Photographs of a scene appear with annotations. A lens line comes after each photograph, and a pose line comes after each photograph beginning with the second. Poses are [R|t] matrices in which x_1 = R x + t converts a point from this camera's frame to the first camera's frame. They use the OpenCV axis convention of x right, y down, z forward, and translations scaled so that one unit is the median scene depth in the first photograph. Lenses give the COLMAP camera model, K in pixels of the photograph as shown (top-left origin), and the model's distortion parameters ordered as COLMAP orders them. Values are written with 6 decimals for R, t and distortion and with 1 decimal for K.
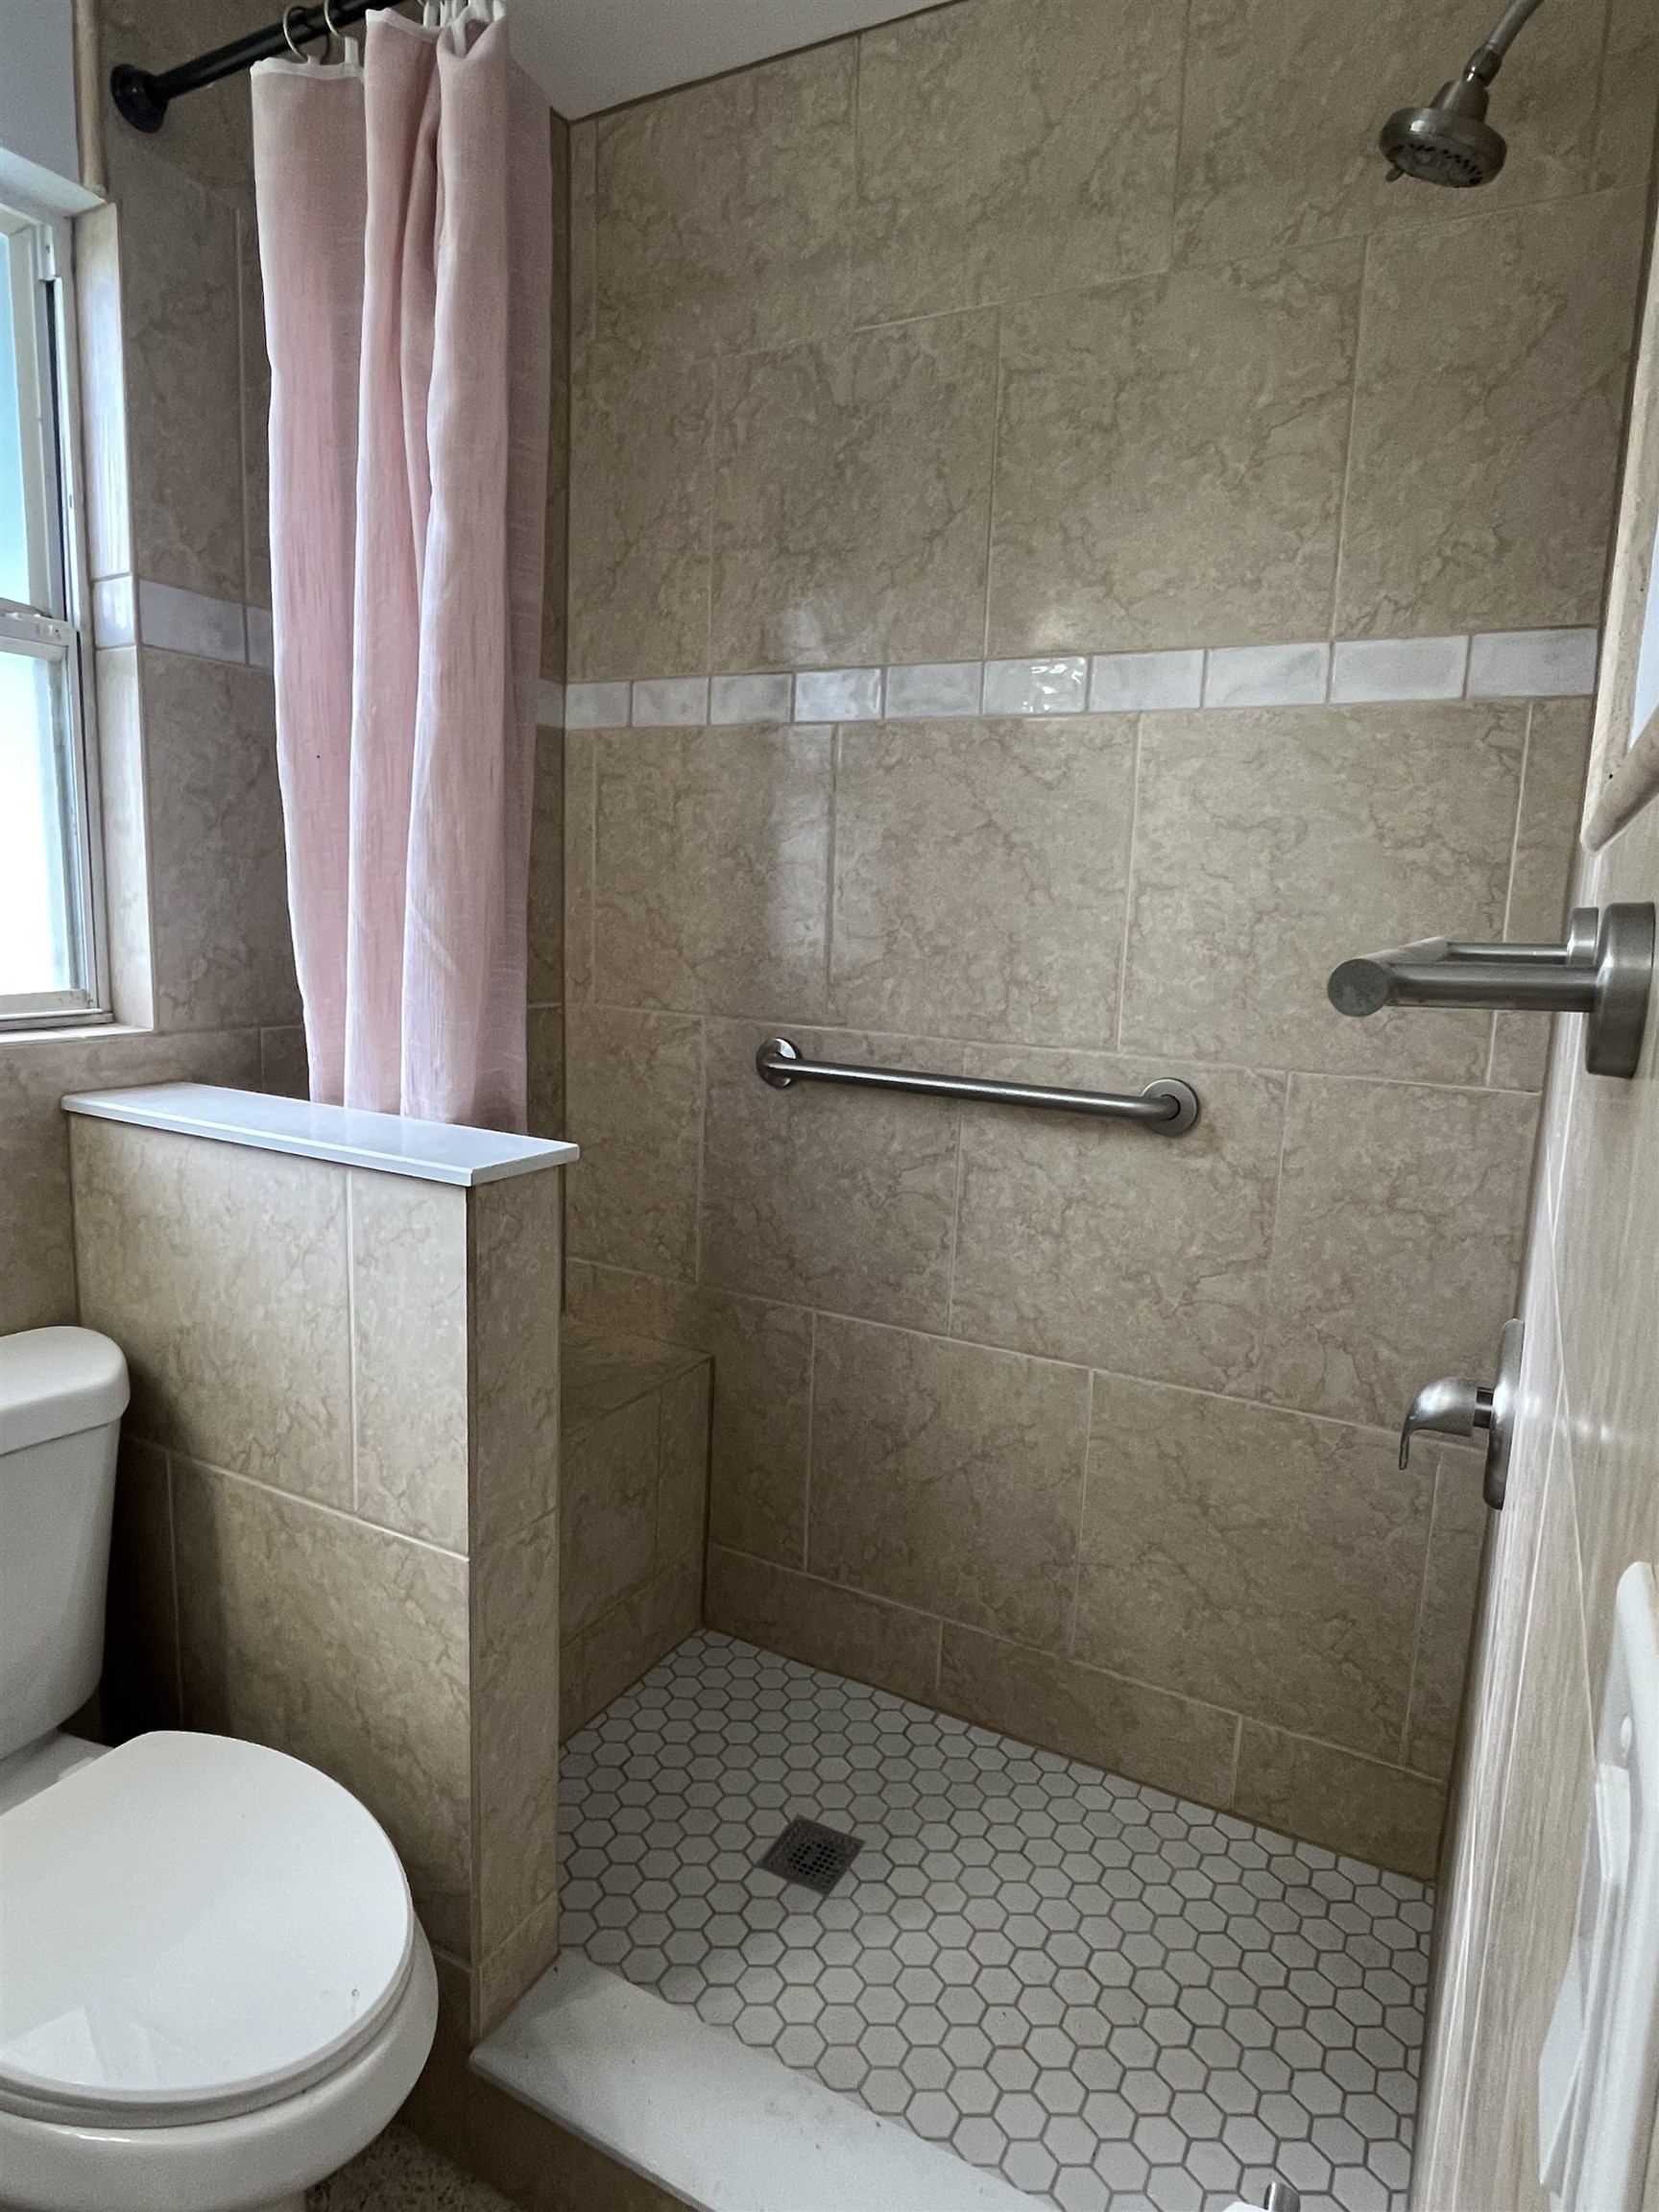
lens RADIAL K [[1265.9, 0, 842.0], [0, 1265.9, 1105.5], [0, 0, 1]] dist [-0.001877, -0.001431]
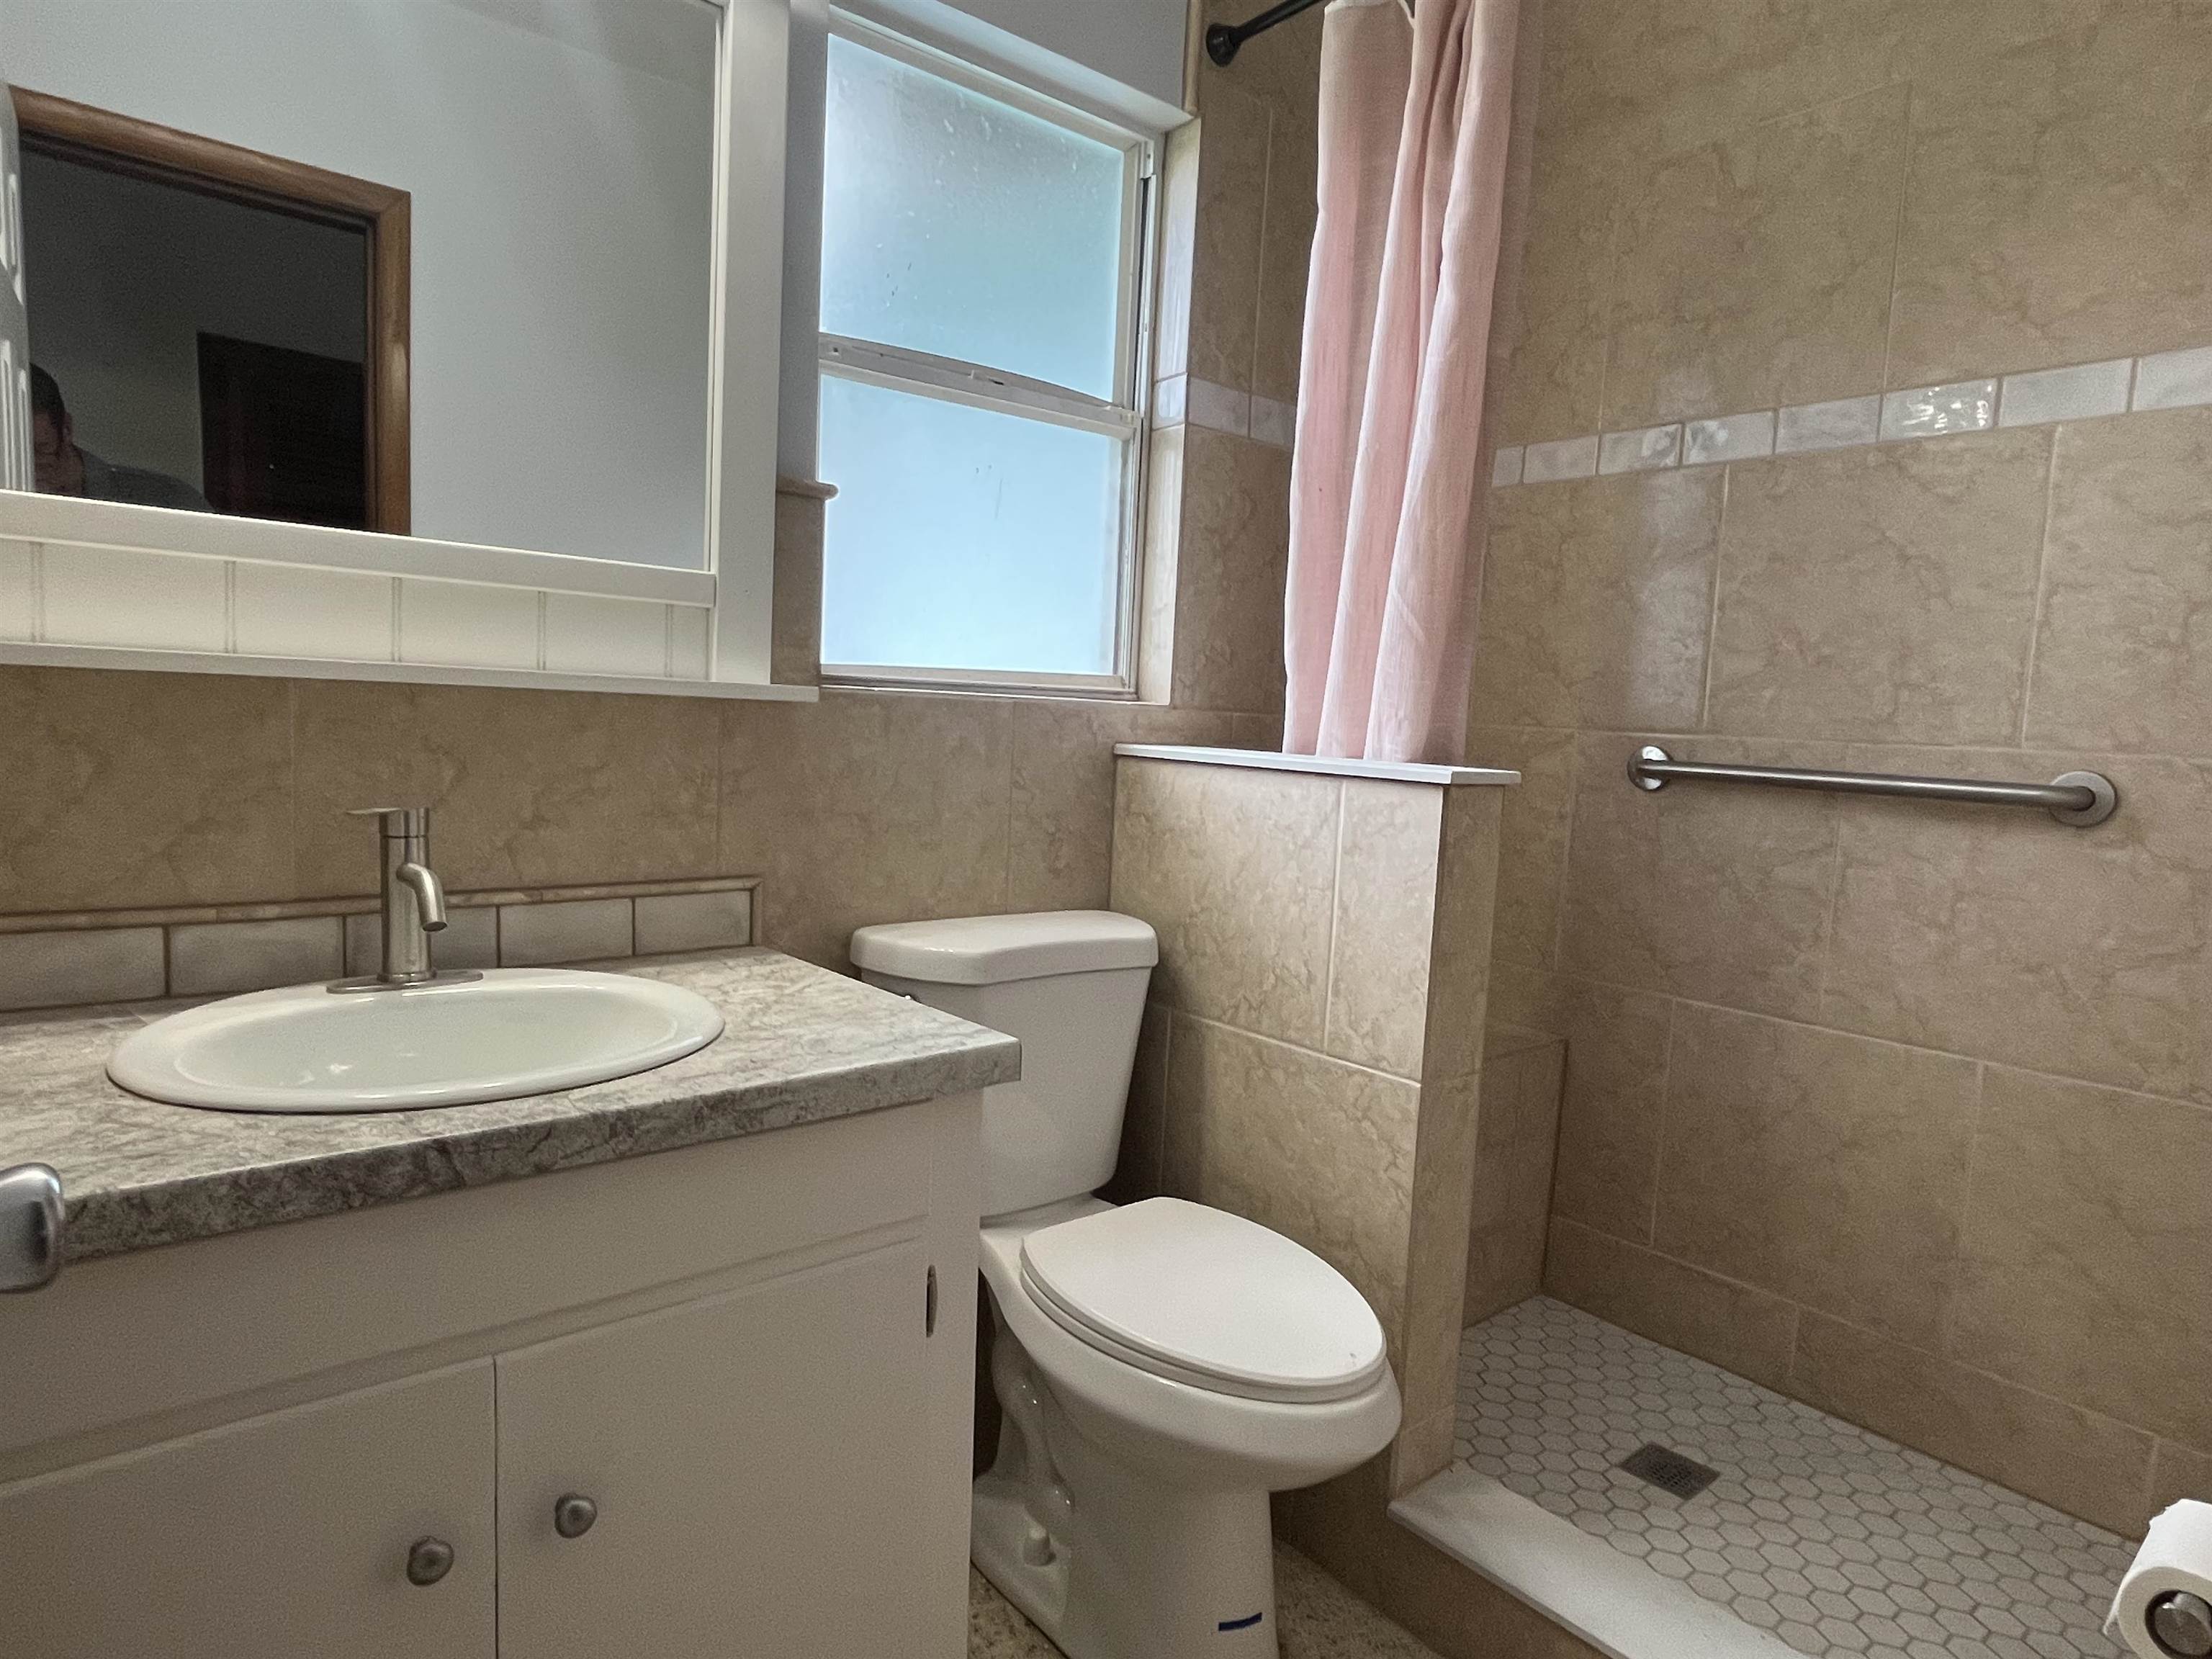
lens RADIAL K [[1265.9, 0, 1100.1], [0, 1265.9, 838.2], [0, 0, 1]] dist [-0.001877, -0.001431]
pose [[0.927067, 0.042373, -0.372494, -0.095165], [-0.072825, 0.995020, -0.068058, 0.161412], [0.367755, 0.090221, 0.925536, -0.234156]]
